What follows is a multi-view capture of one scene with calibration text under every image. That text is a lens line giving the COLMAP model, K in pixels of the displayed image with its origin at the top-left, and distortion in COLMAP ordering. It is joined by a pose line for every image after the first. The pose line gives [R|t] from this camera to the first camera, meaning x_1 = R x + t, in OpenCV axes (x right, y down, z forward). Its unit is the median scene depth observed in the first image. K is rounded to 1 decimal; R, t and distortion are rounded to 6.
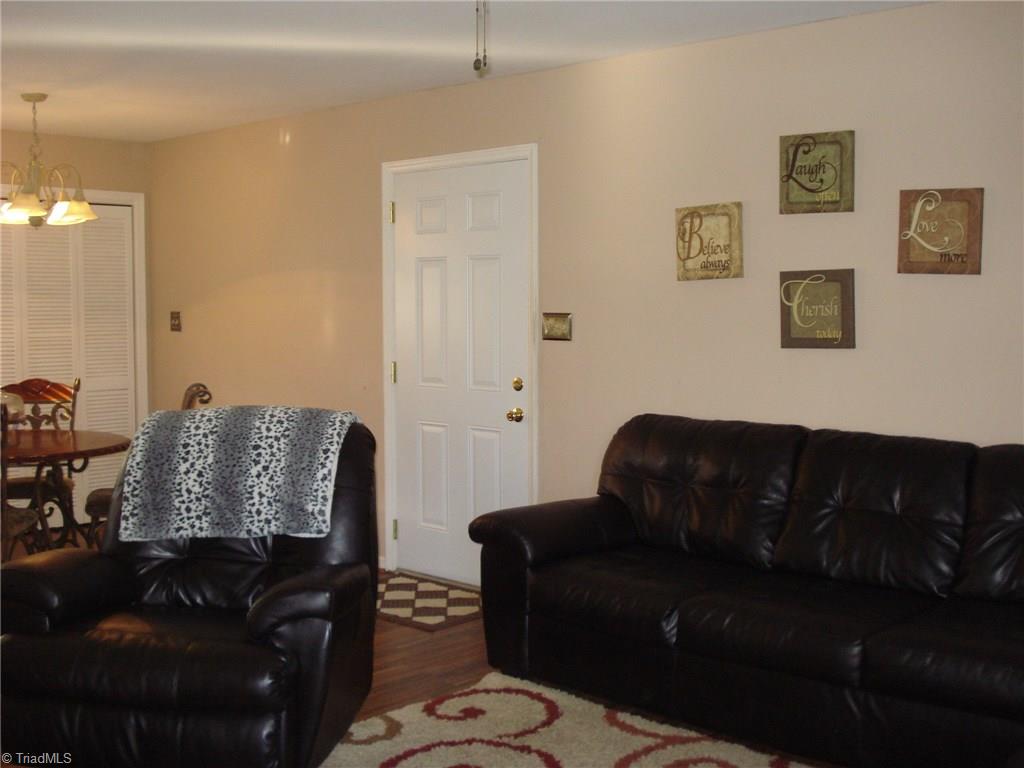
lens RADIAL K [[1155.7, 0, 512.0], [0, 1155.7, 384.0], [0, 0, 1]] dist [-0.079698, -0.081453]
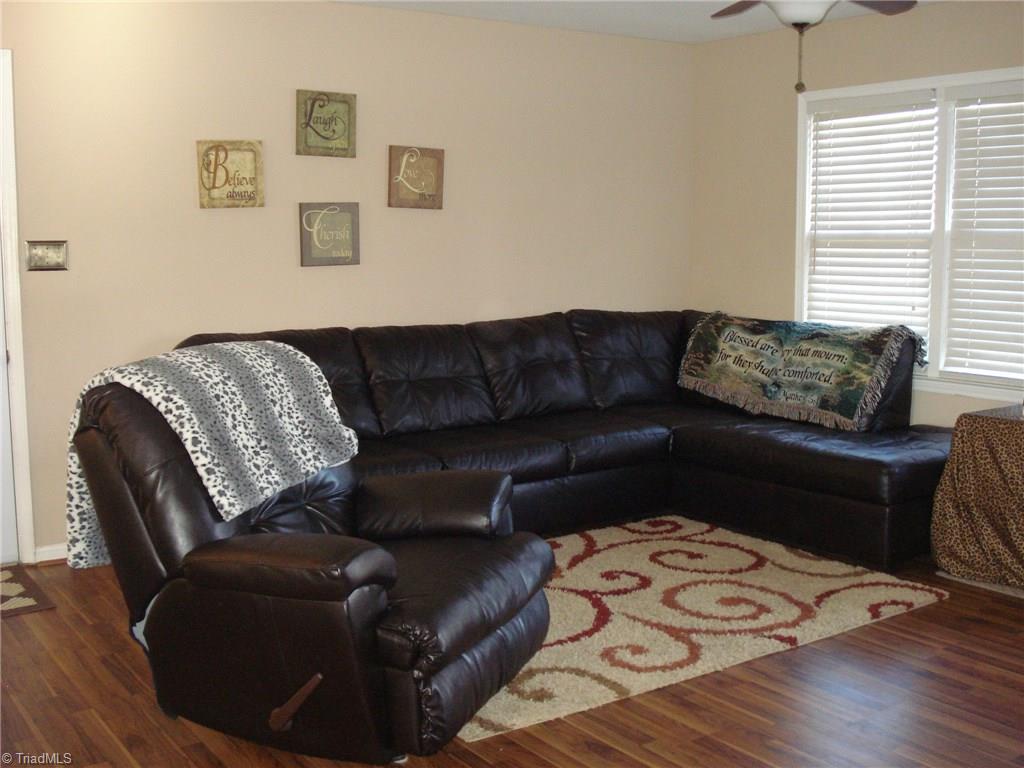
lens RADIAL K [[1155.7, 0, 512.0], [0, 1155.7, 384.0], [0, 0, 1]] dist [-0.079698, -0.081453]
pose [[0.214822, -0.124569, 0.968676, -0.927887], [0.064475, 0.991478, 0.113202, -0.032545], [-0.974523, 0.038137, 0.221023, 0.536906]]
